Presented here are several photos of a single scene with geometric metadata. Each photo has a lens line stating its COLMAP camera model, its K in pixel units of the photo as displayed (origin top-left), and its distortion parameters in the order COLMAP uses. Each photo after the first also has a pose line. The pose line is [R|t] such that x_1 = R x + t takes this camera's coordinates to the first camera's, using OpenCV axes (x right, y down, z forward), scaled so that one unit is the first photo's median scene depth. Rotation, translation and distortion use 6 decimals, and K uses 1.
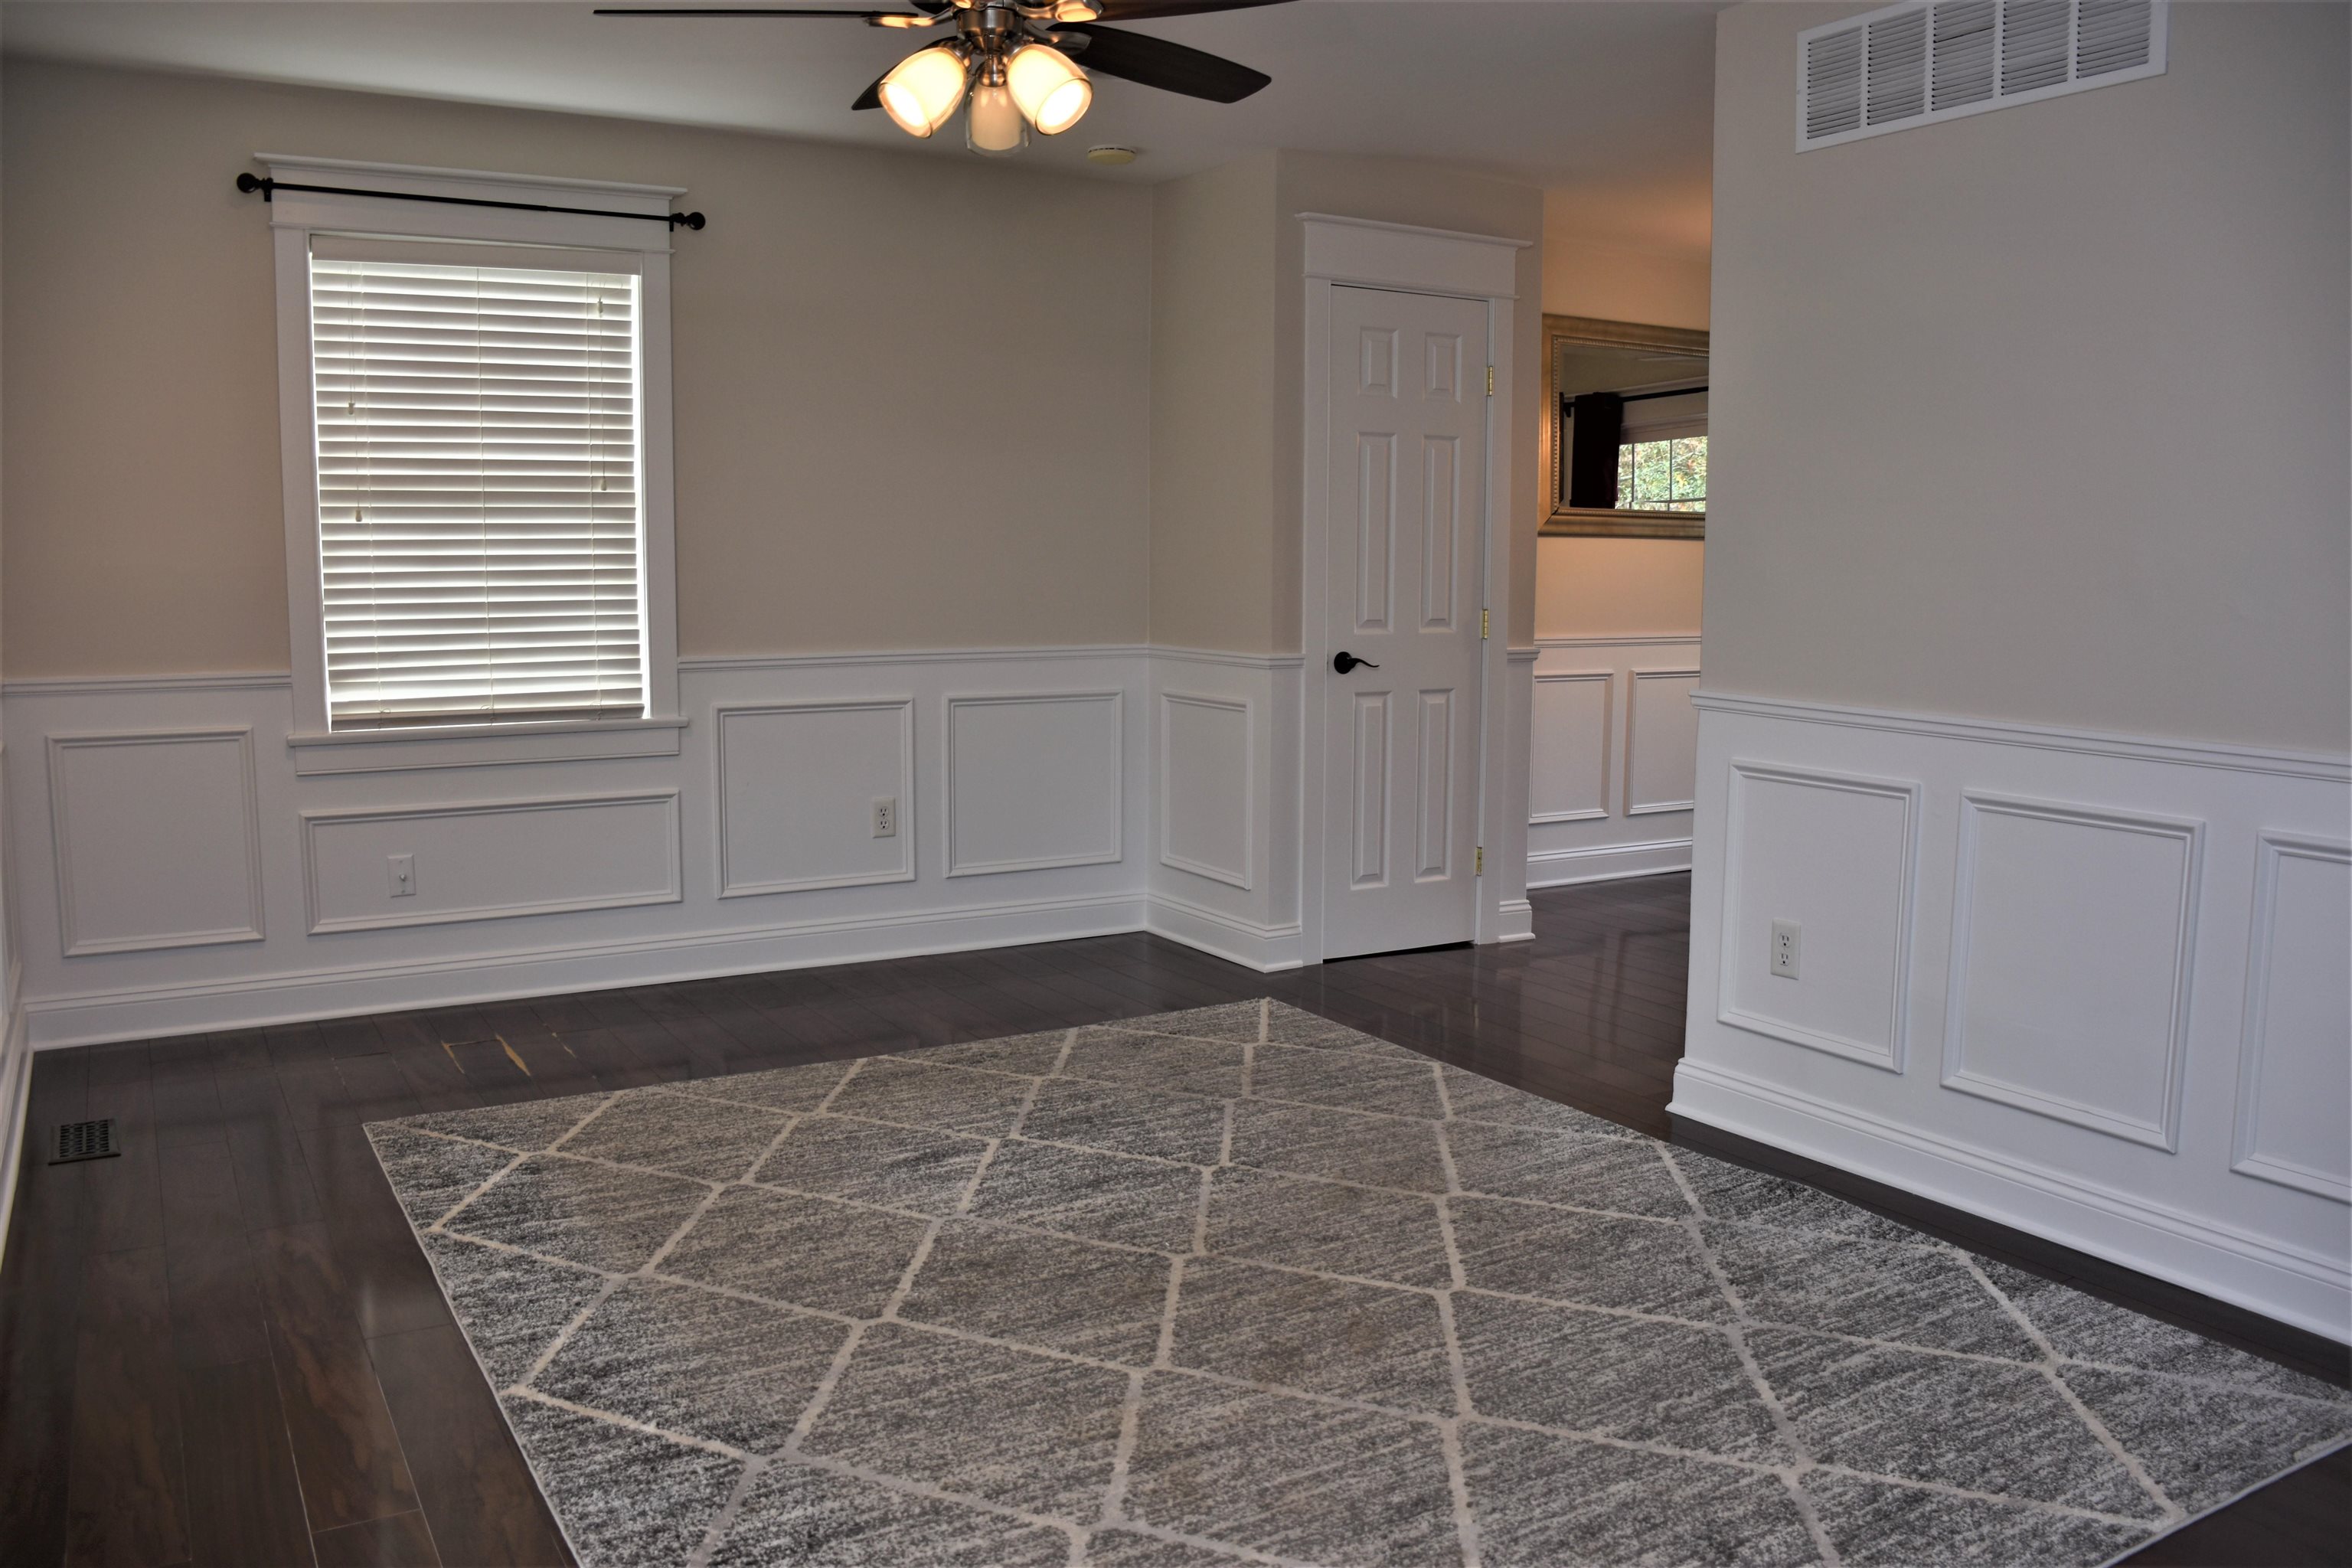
lens RADIAL K [[1836.4, 0, 1176.0], [0, 1836.4, 784.0], [0, 0, 1]] dist [-0.154825, 0.113094]
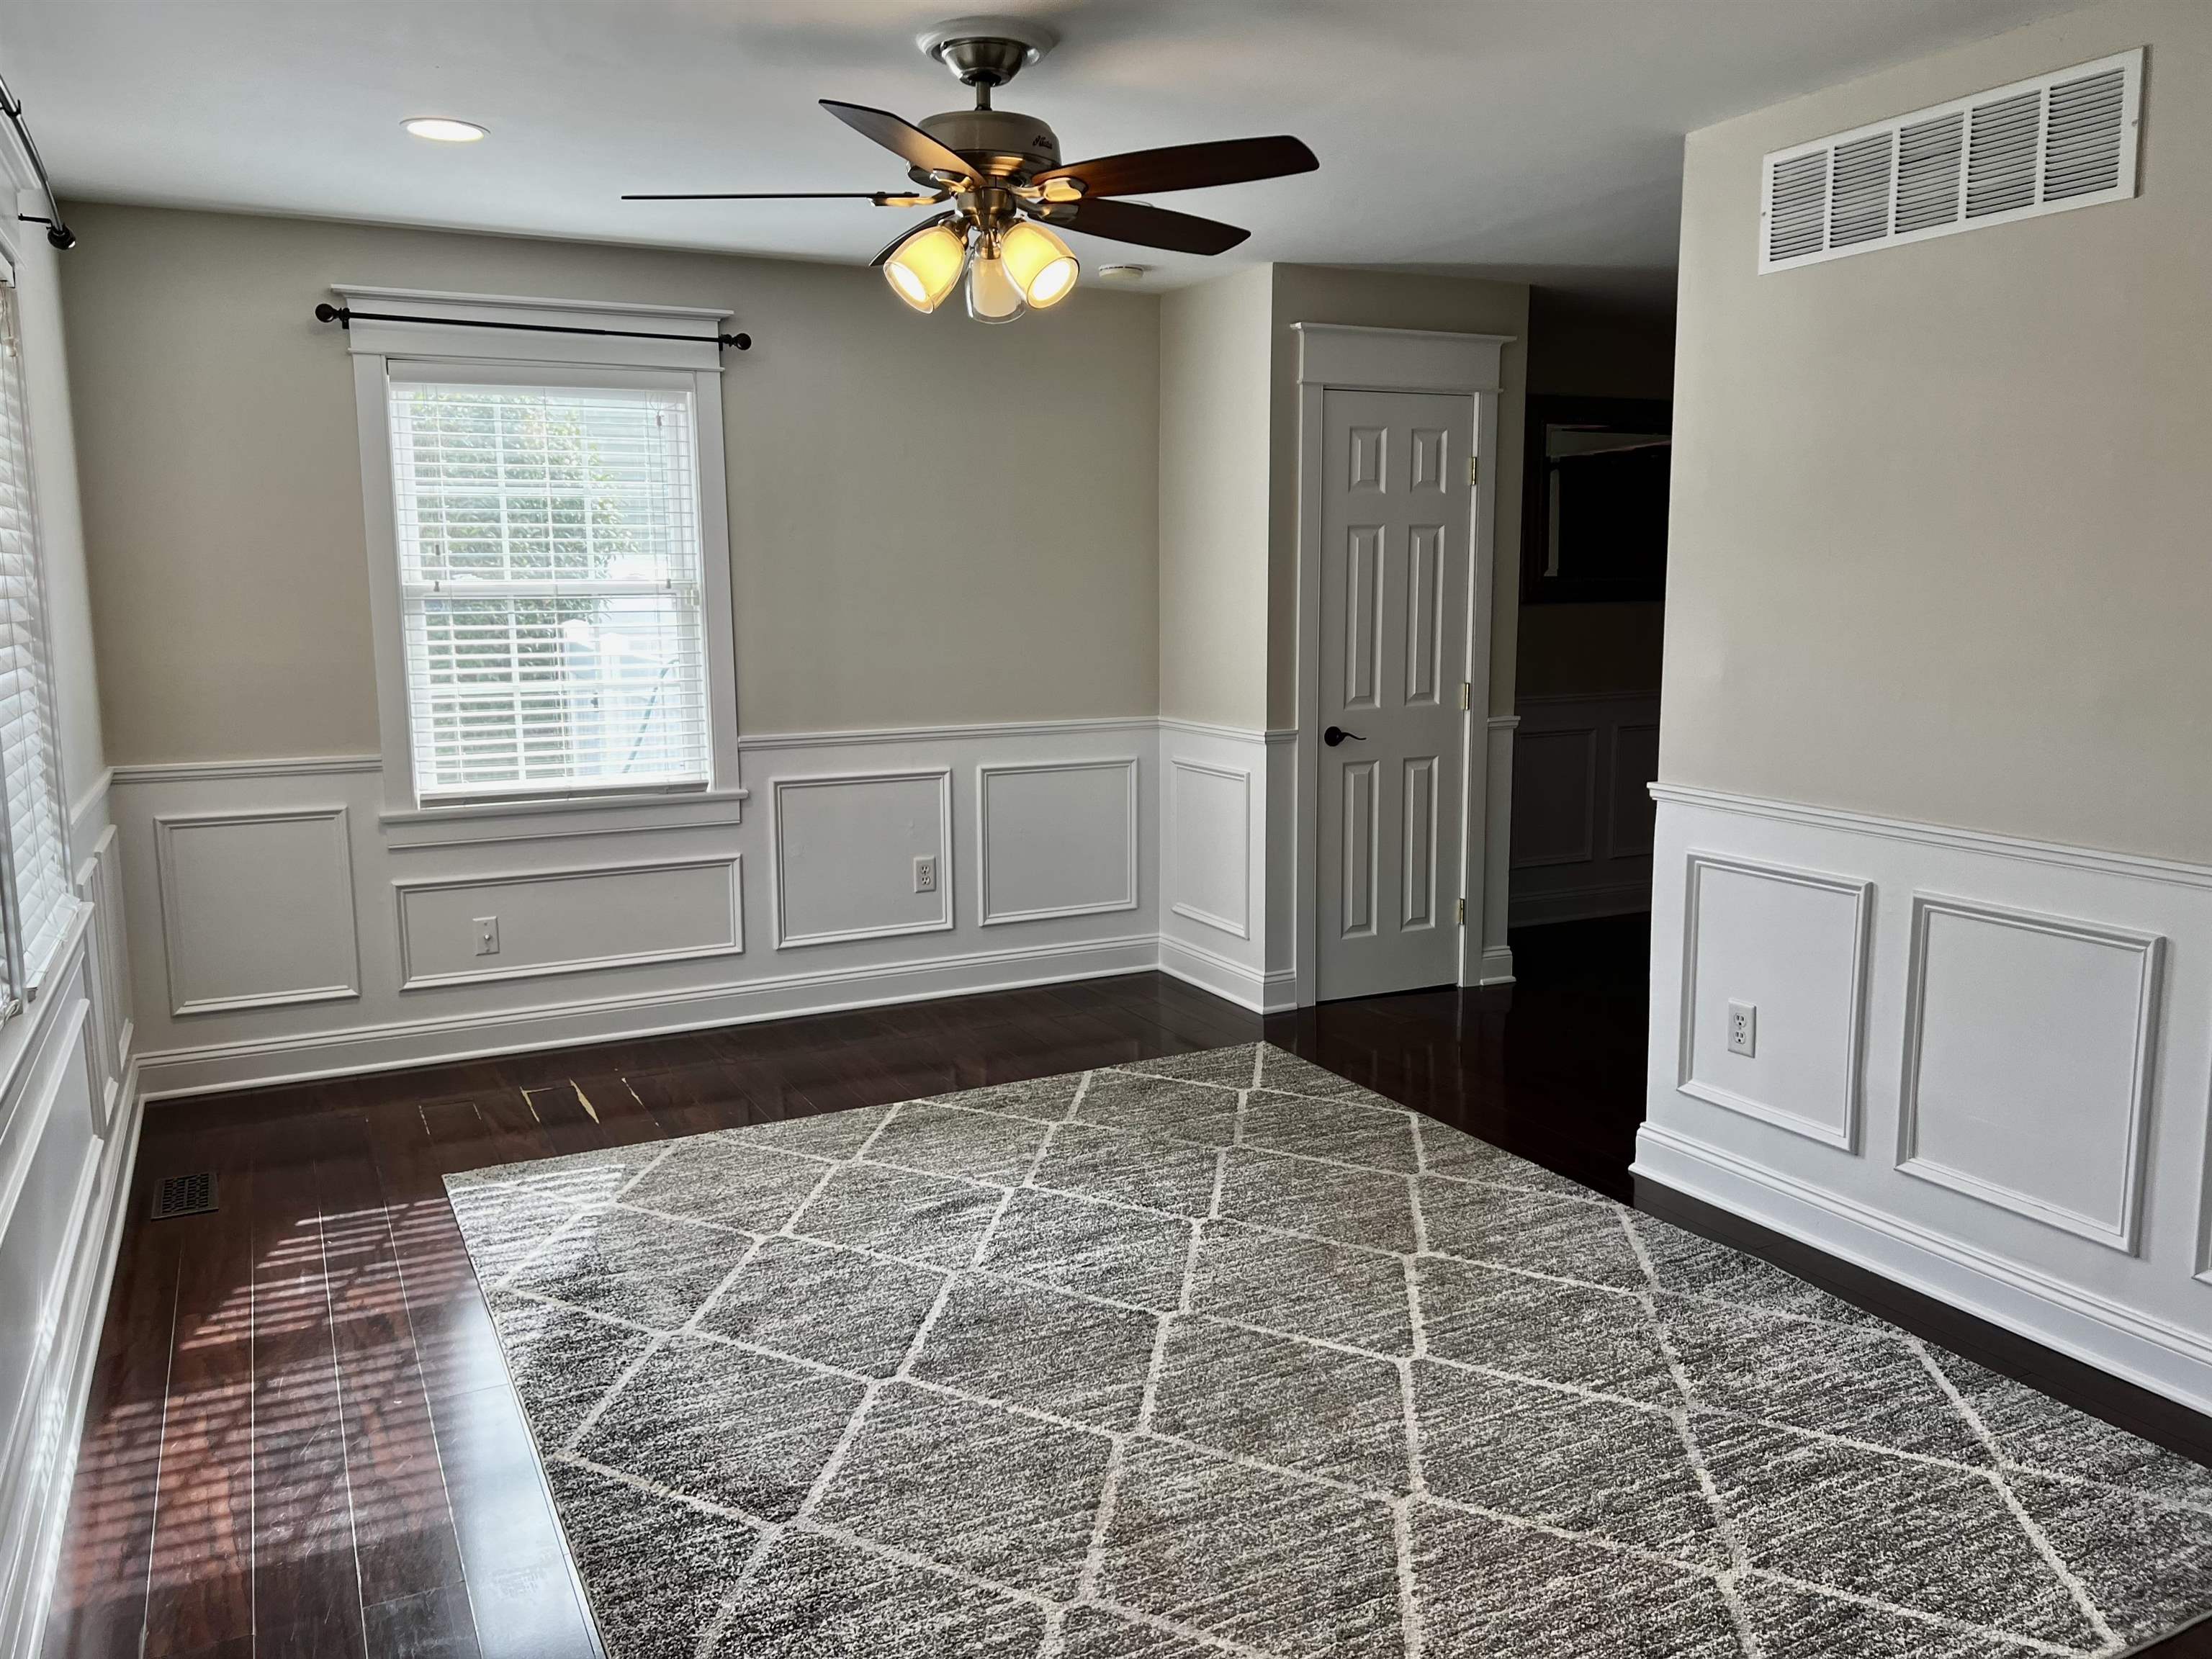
lens RADIAL K [[1656.6, 0, 1098.0], [0, 1656.6, 799.7], [0, 0, 1]] dist [0.055952, -0.058786]
pose [[0.997471, -0.002881, -0.071012, 0.037669], [0.003667, 0.999933, 0.010954, -0.074112], [0.070976, -0.011187, 0.997415, -0.017368]]
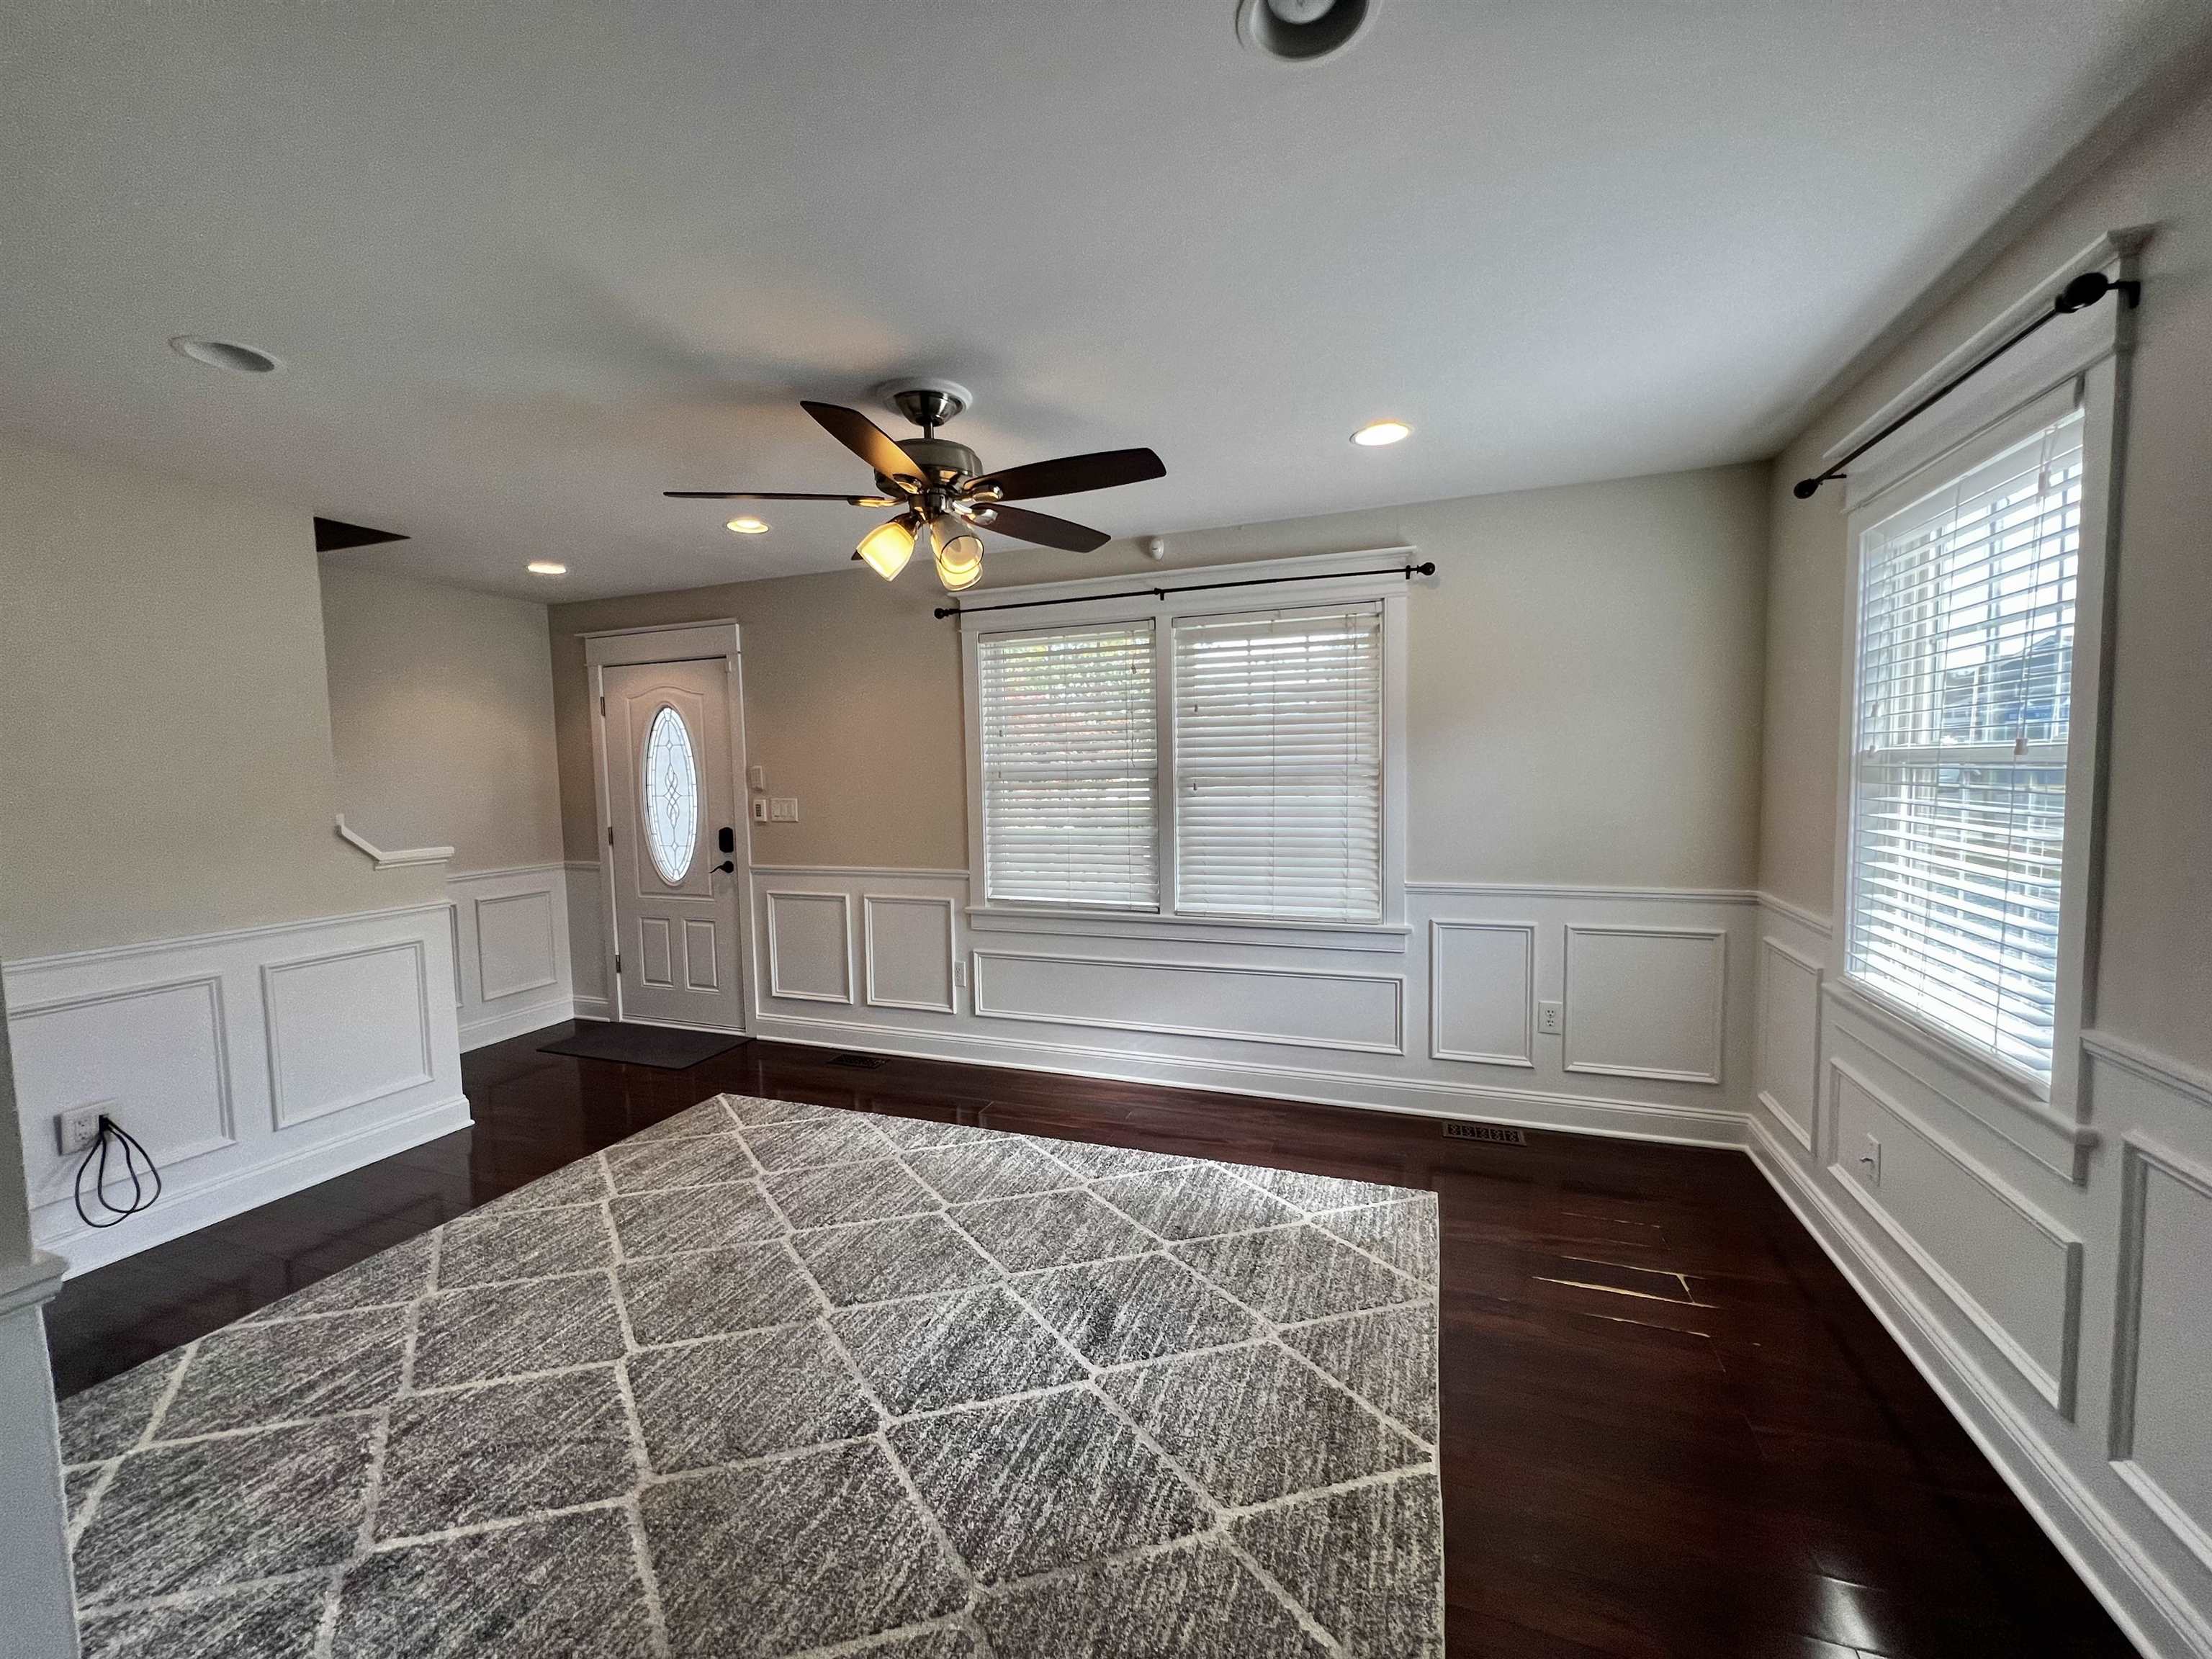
lens RADIAL K [[882.1, 0, 1097.0], [0, 882.1, 820.4], [0, 0, 1]] dist [-0.002376, 0.000482]
pose [[-0.783261, 0.047745, -0.619856, 0.291796], [-0.060449, 0.986473, 0.152369, -0.293251], [0.618747, 0.156815, -0.769780, 1.823863]]
